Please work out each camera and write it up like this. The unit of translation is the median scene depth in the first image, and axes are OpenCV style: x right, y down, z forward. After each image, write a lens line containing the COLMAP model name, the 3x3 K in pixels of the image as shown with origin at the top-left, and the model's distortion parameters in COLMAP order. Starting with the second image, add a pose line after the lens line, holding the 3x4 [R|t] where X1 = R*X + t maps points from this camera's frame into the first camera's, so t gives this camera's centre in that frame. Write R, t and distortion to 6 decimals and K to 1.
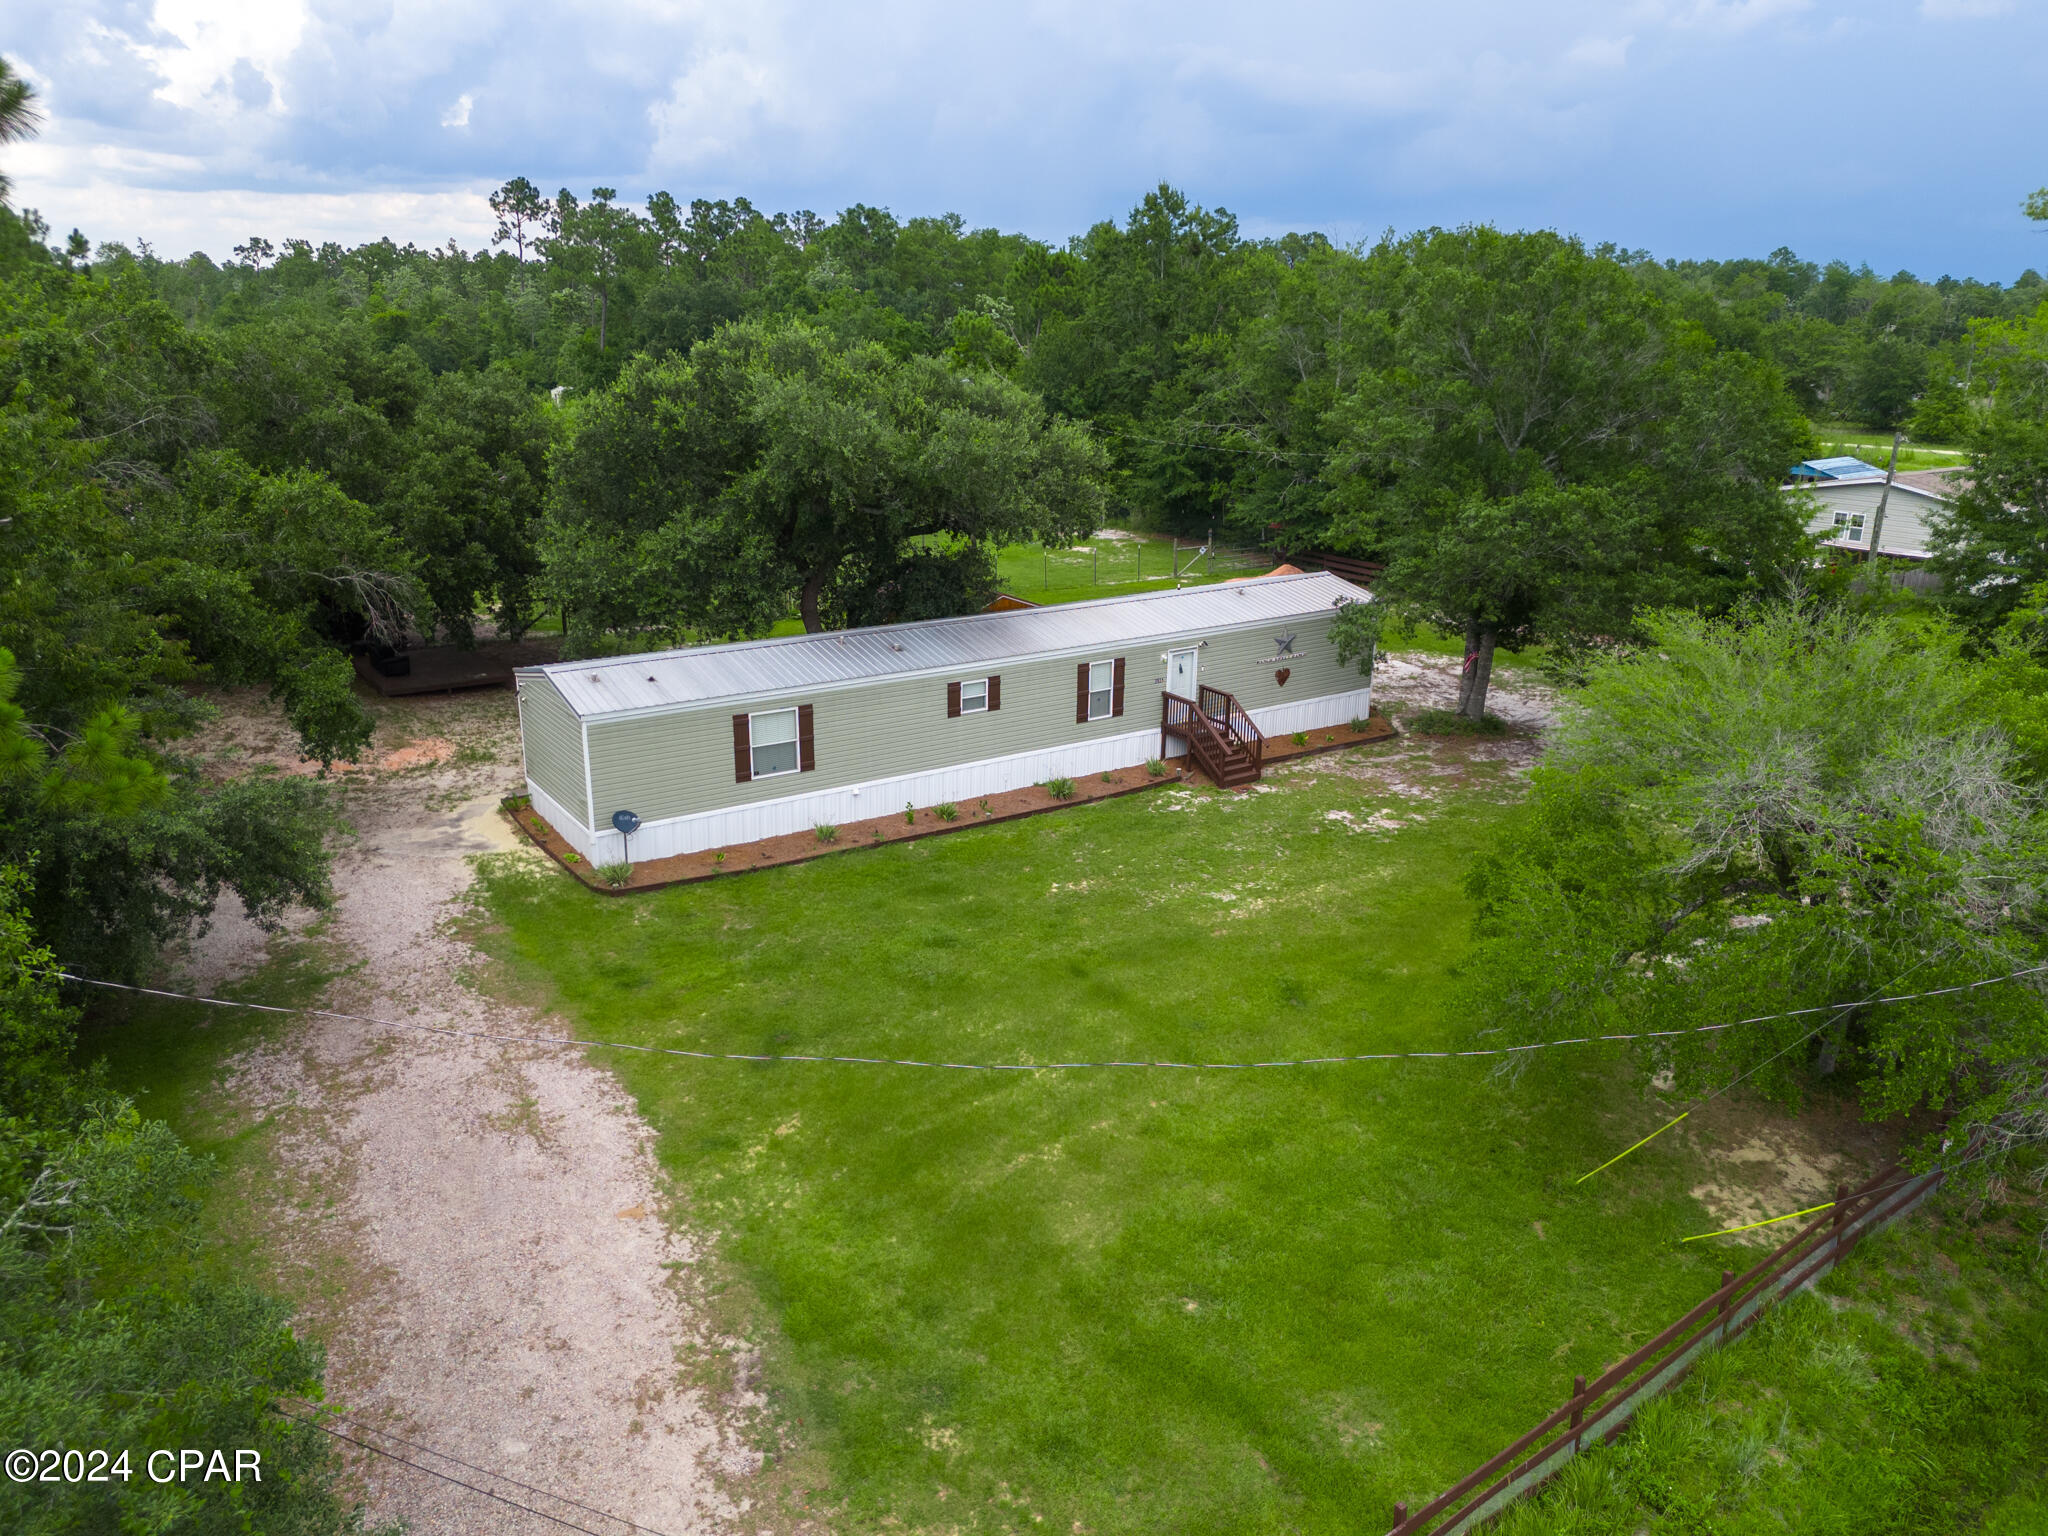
lens RADIAL K [[1446.3, 0, 1024.0], [0, 1446.3, 768.0], [0, 0, 1]] dist [0.059529, -0.104741]
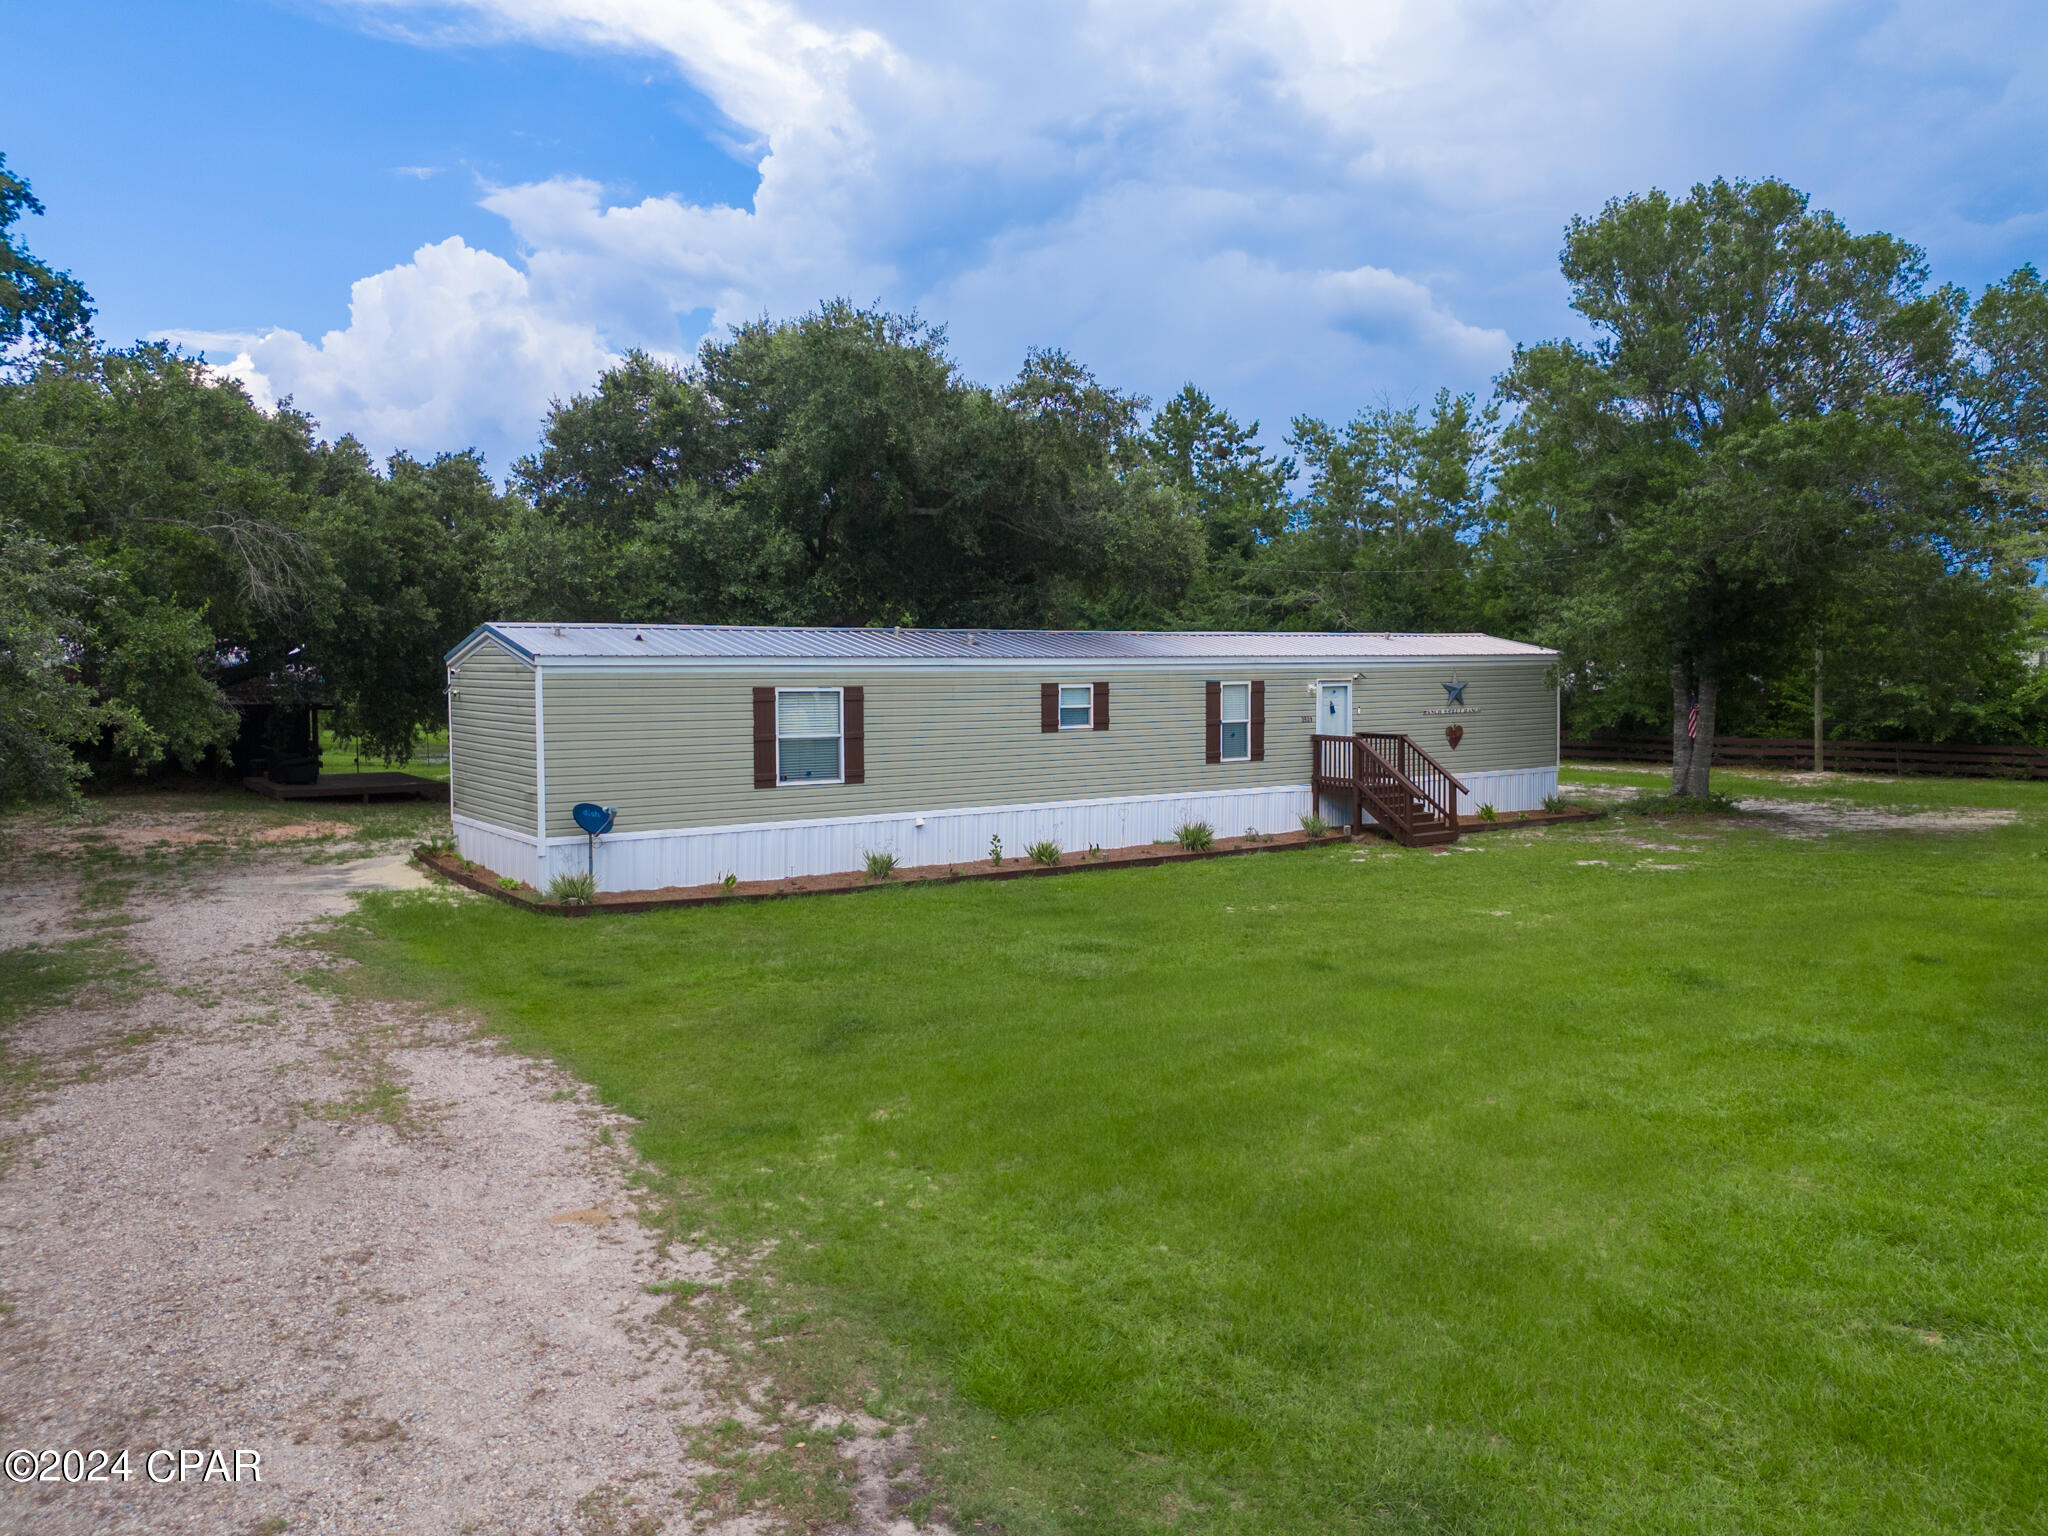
lens RADIAL K [[1455.2, 0, 1007.7], [0, 1455.2, 741.6], [0, 0, 1]] dist [0.072595, -0.078144]
pose [[0.999688, -0.020625, 0.014055, -0.126119], [0.023678, 0.961806, -0.272706, 0.265523], [-0.007894, 0.272954, 0.961995, 0.465721]]
